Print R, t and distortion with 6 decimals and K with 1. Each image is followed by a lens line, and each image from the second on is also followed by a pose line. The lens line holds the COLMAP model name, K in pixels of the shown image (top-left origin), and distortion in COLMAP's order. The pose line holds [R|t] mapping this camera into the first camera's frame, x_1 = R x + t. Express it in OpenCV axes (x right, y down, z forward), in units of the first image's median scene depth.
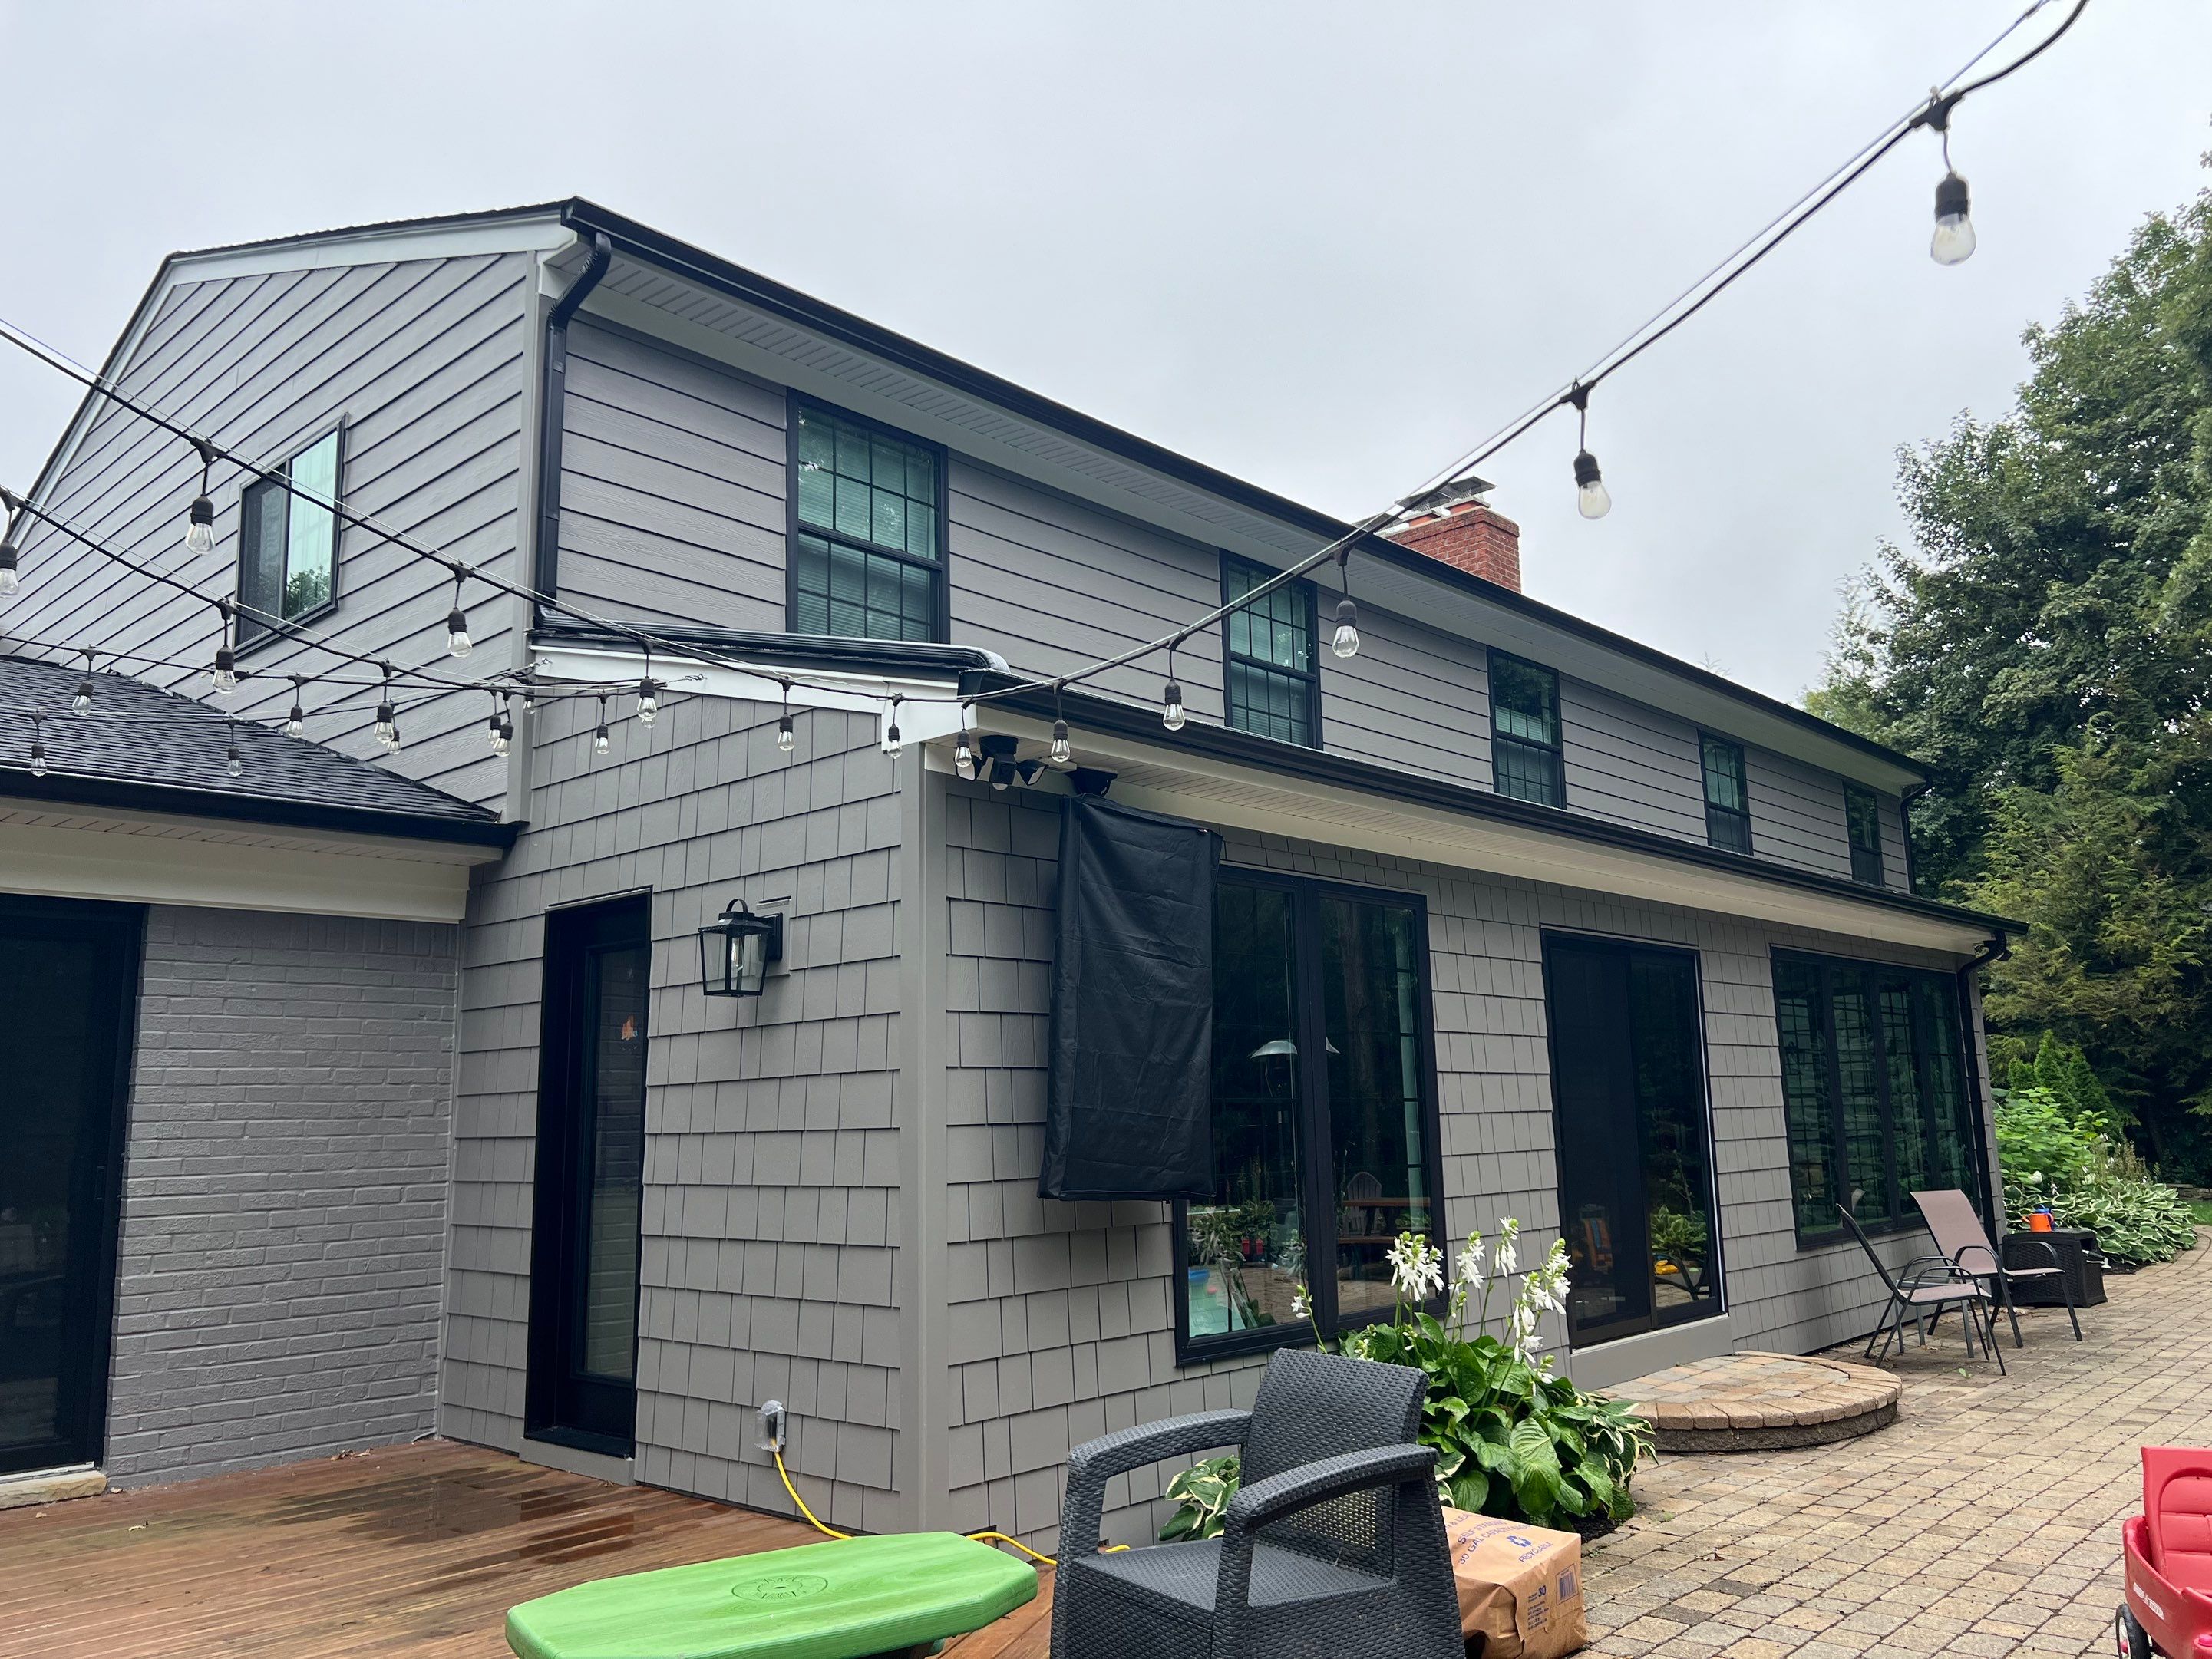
lens RADIAL K [[1645.5, 0, 1107.0], [0, 1645.5, 858.4], [0, 0, 1]] dist [0.077082, -0.106528]
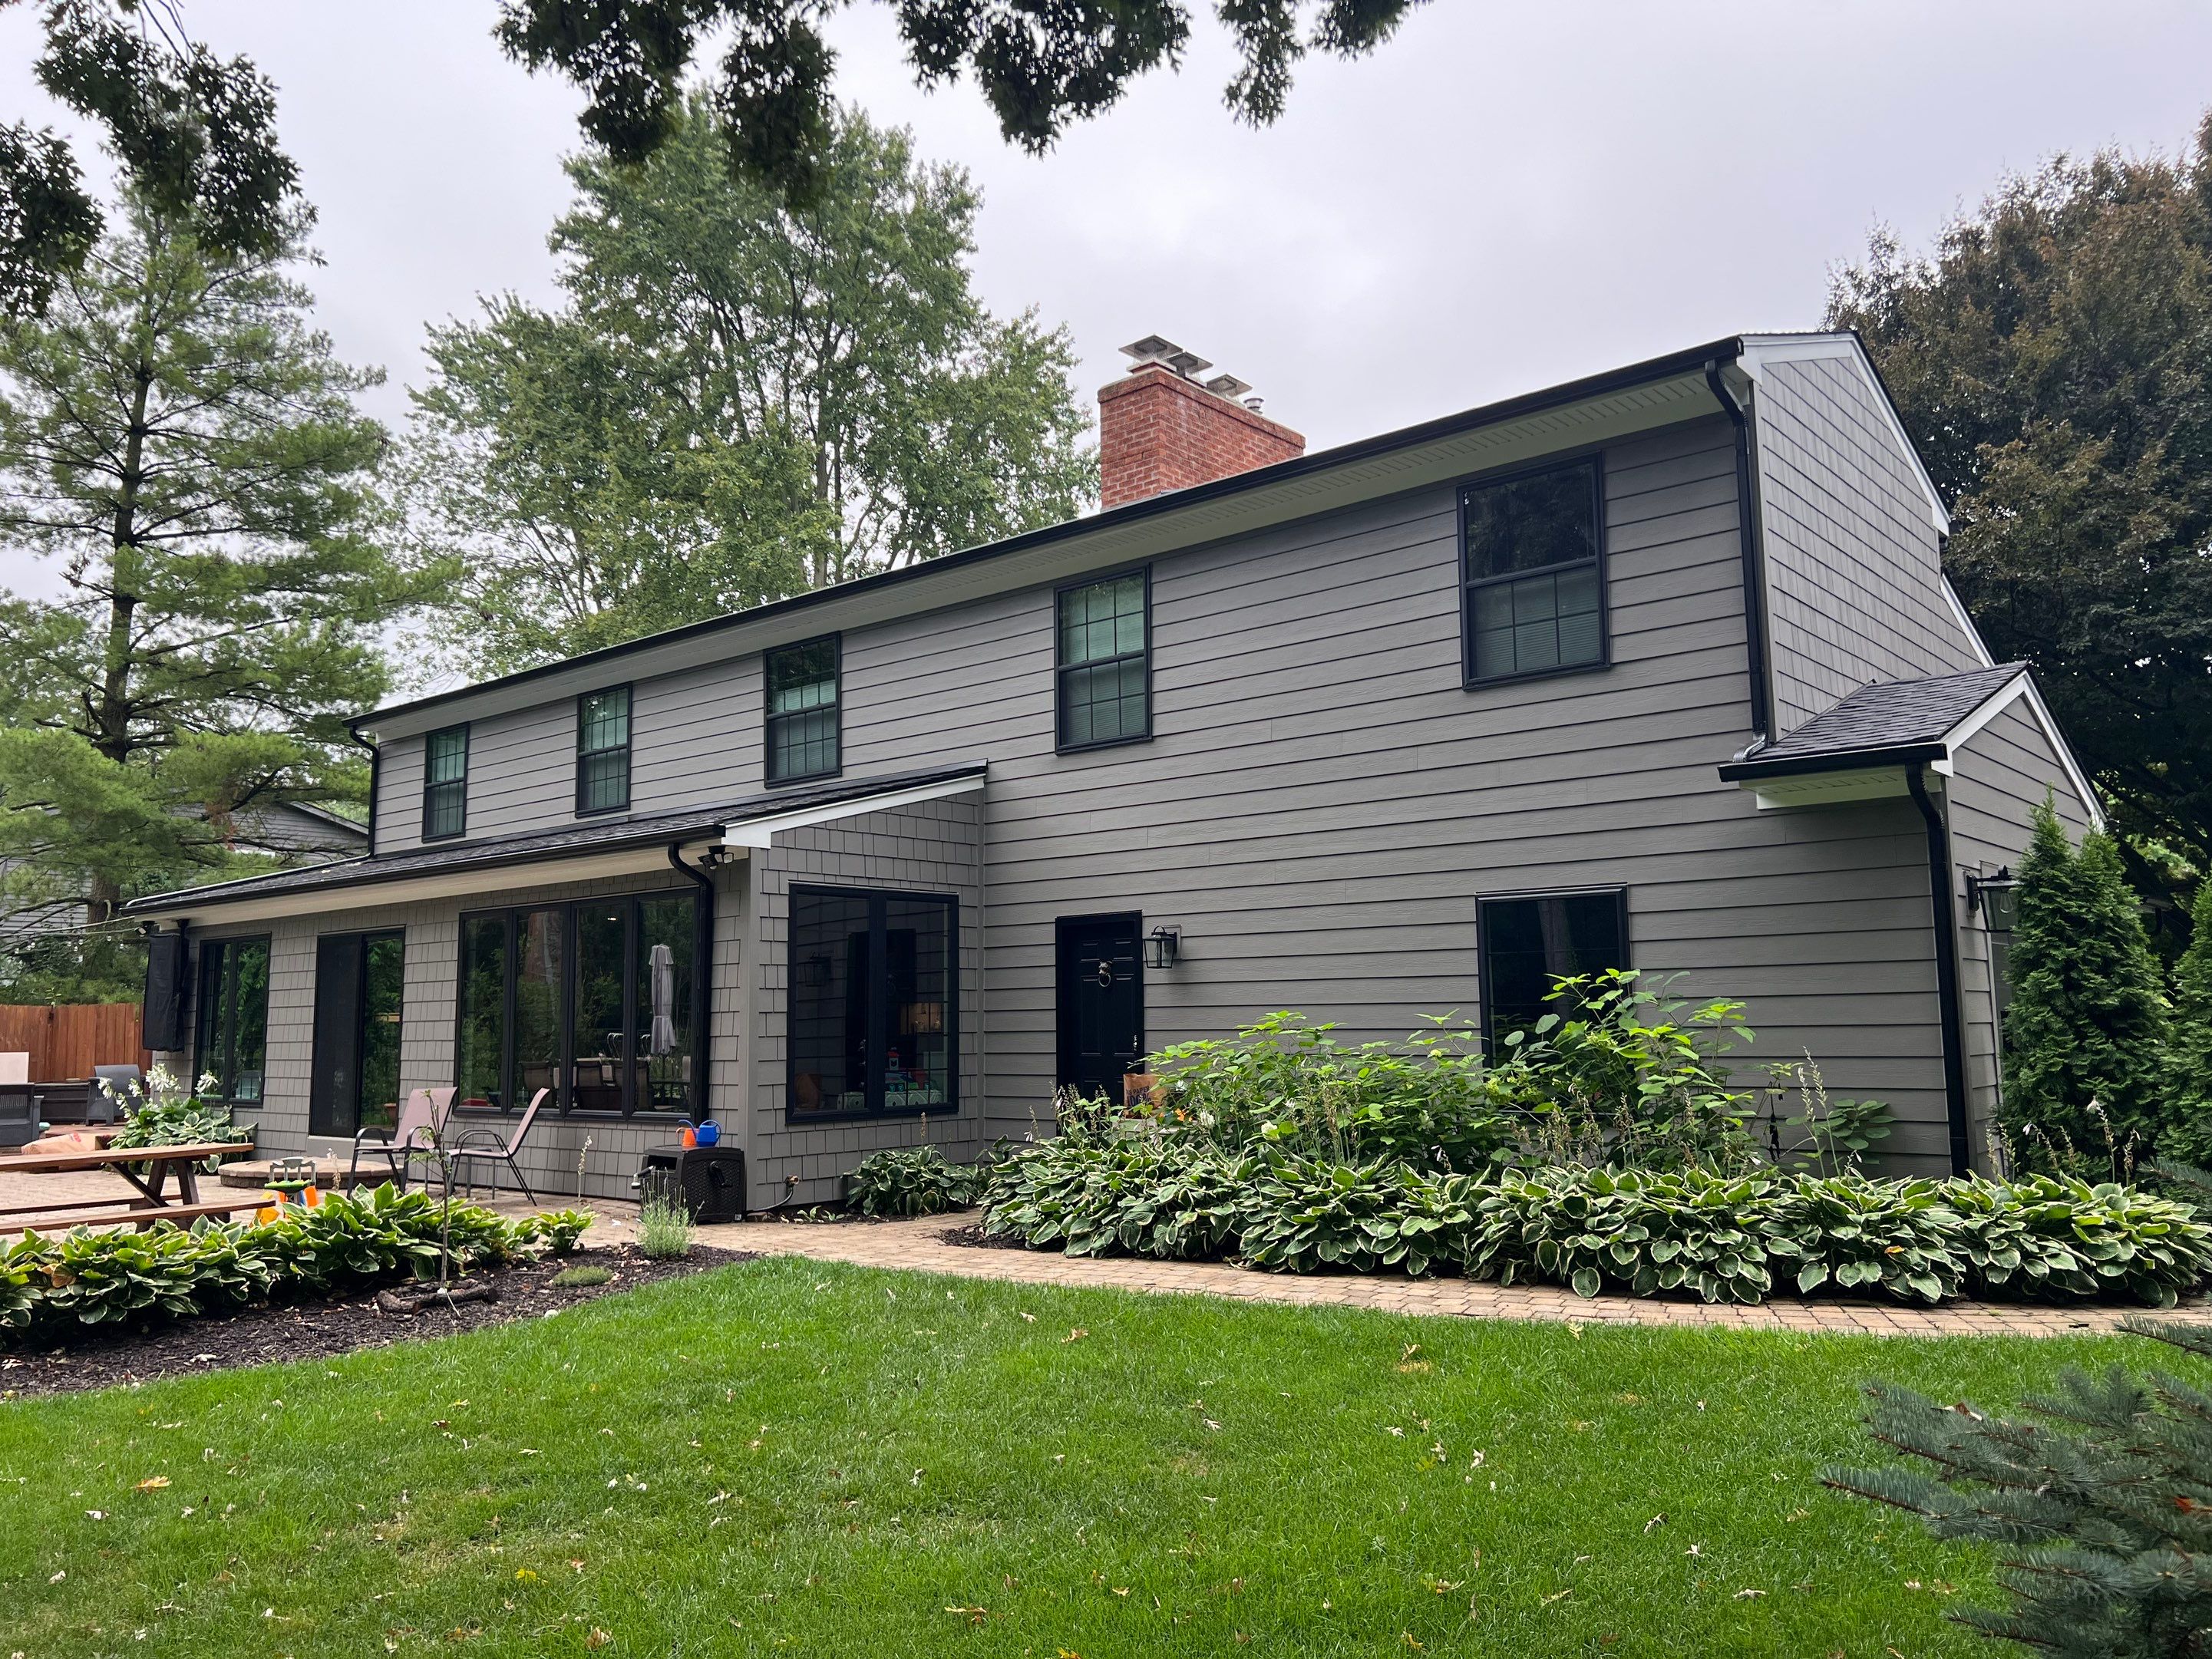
lens RADIAL K [[1651.2, 0, 1110.8], [0, 1651.2, 820.2], [0, 0, 1]] dist [0.090511, -0.107893]
pose [[0.050336, -0.100554, -0.993657, 2.369522], [0.168888, 0.981447, -0.090764, 0.254011], [0.984349, -0.163248, 0.066384, 1.831205]]
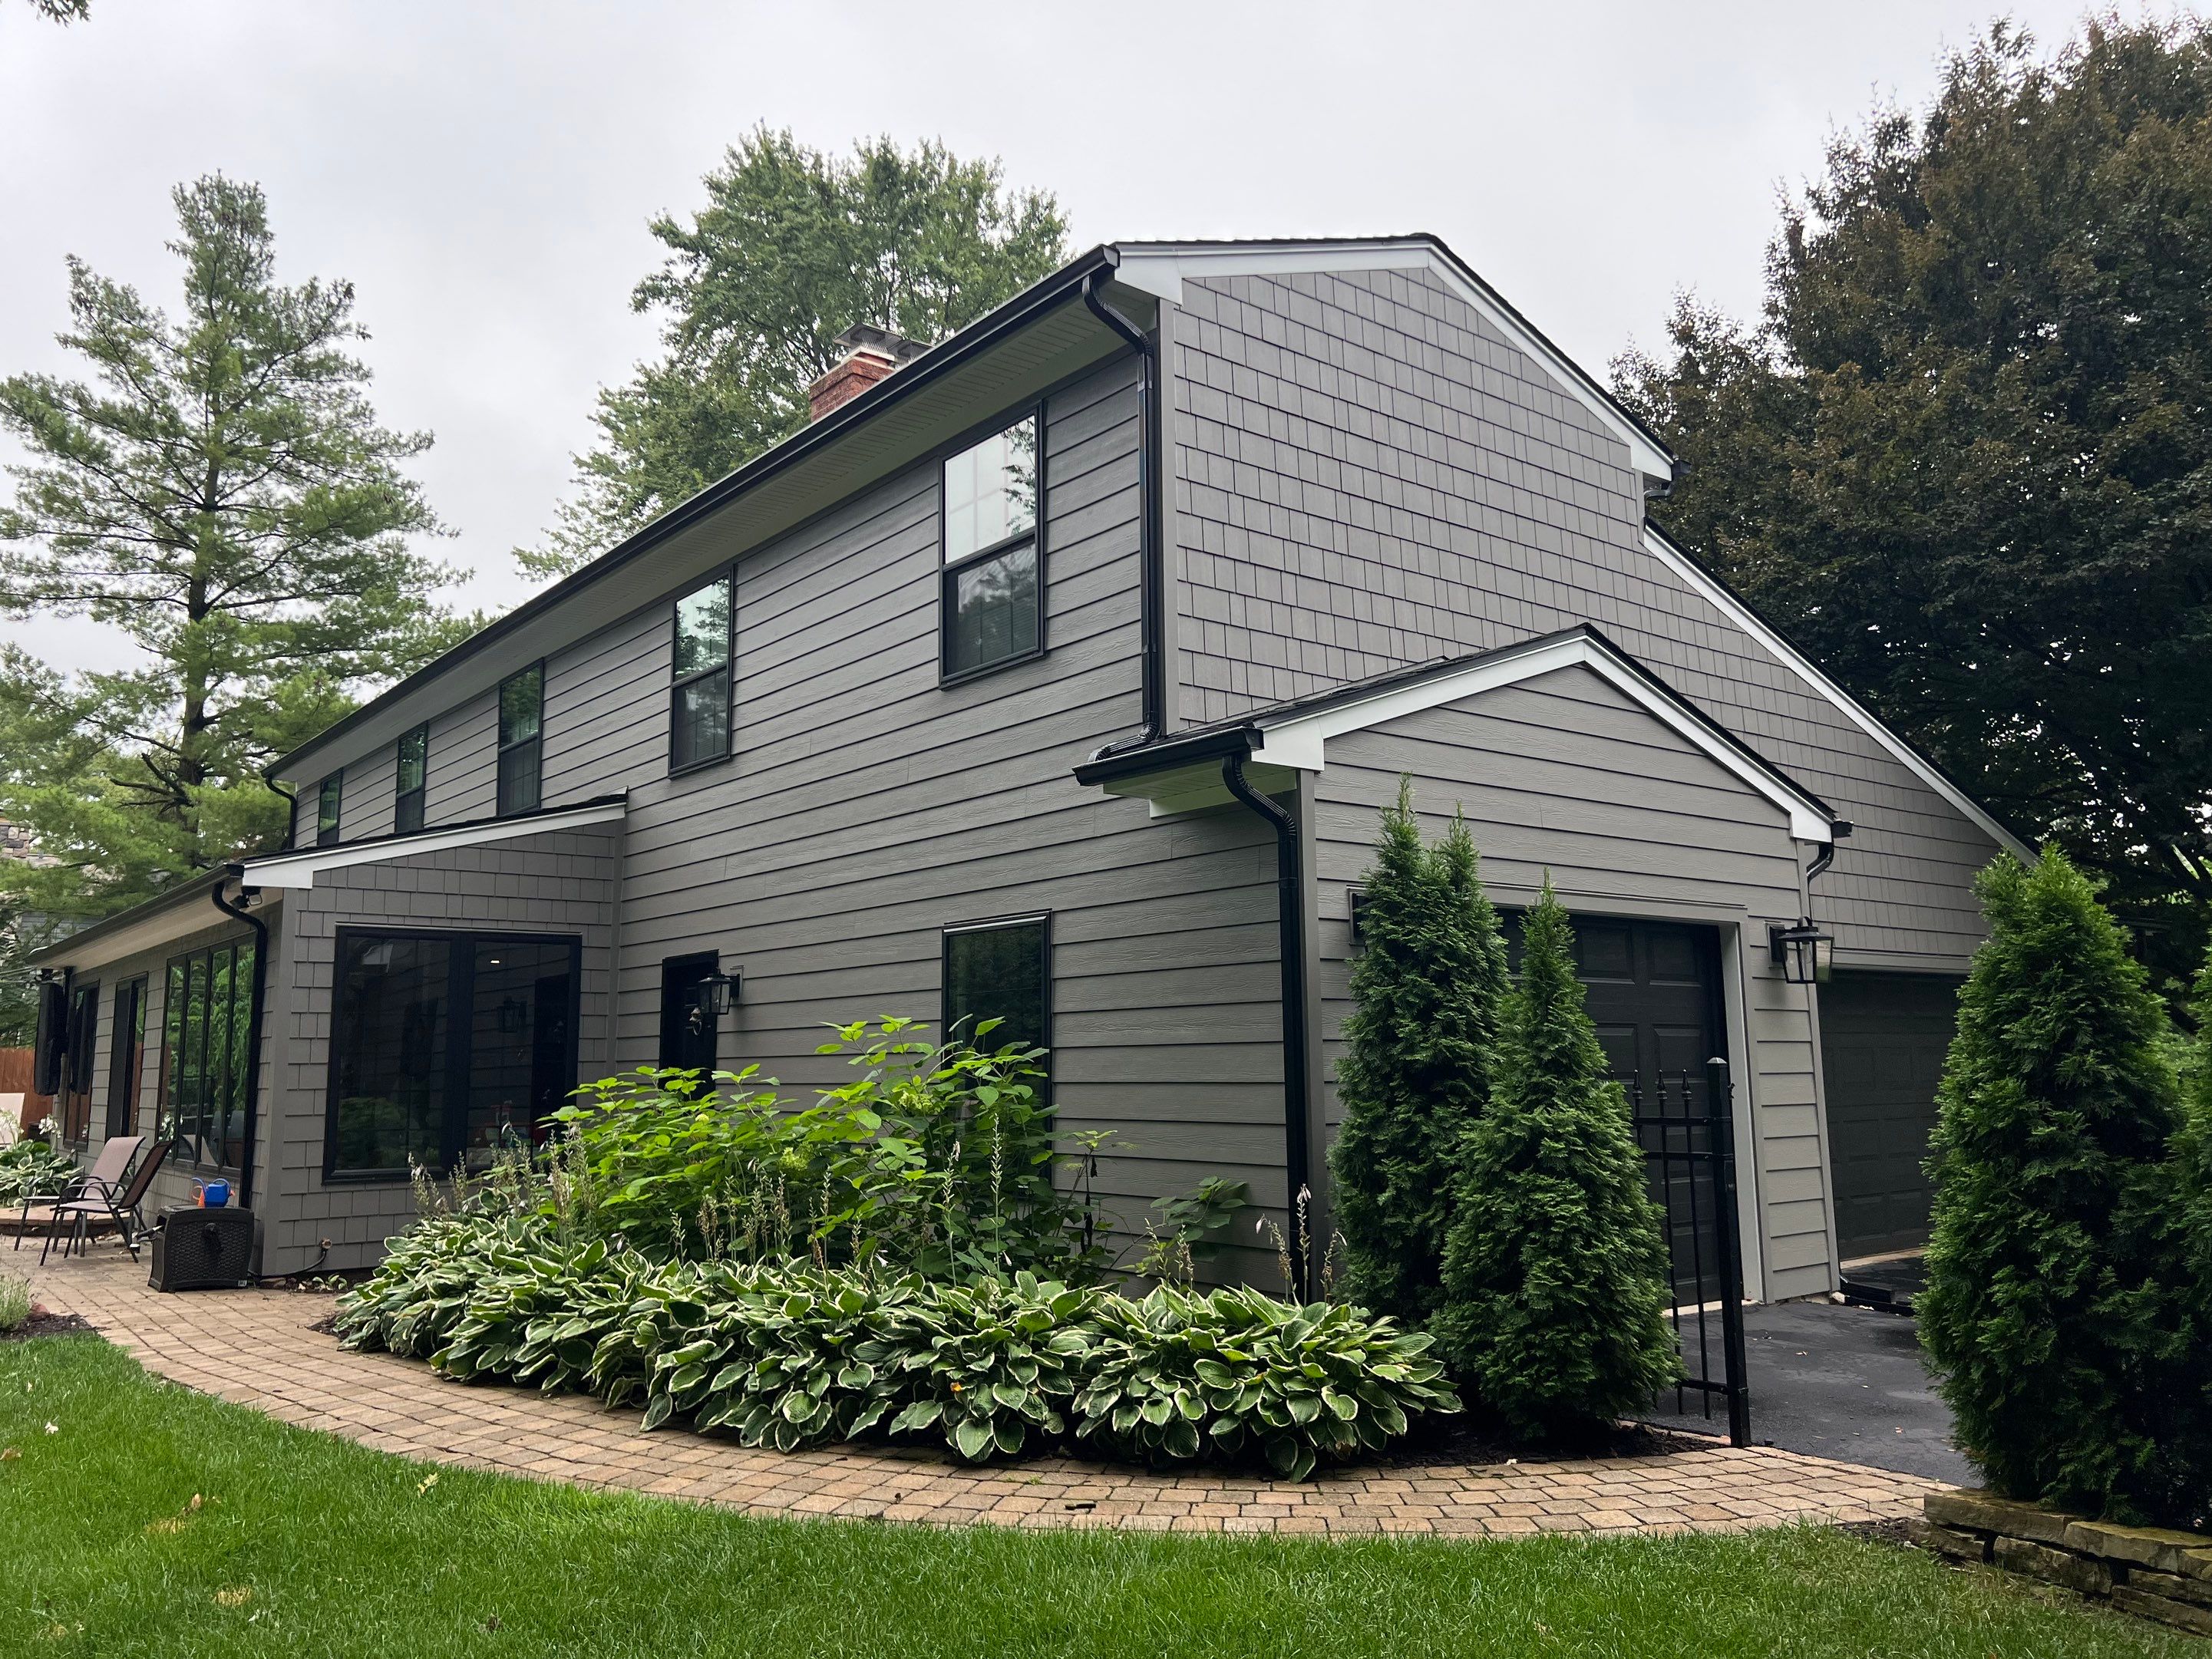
lens RADIAL K [[1661.2, 0, 1096.3], [0, 1661.2, 815.6], [0, 0, 1]] dist [0.076122, -0.083925]
pose [[-0.151001, -0.122684, -0.980891, 2.160440], [0.168617, 0.974531, -0.147846, 0.357191], [0.974047, -0.187720, -0.126468, 2.484834]]
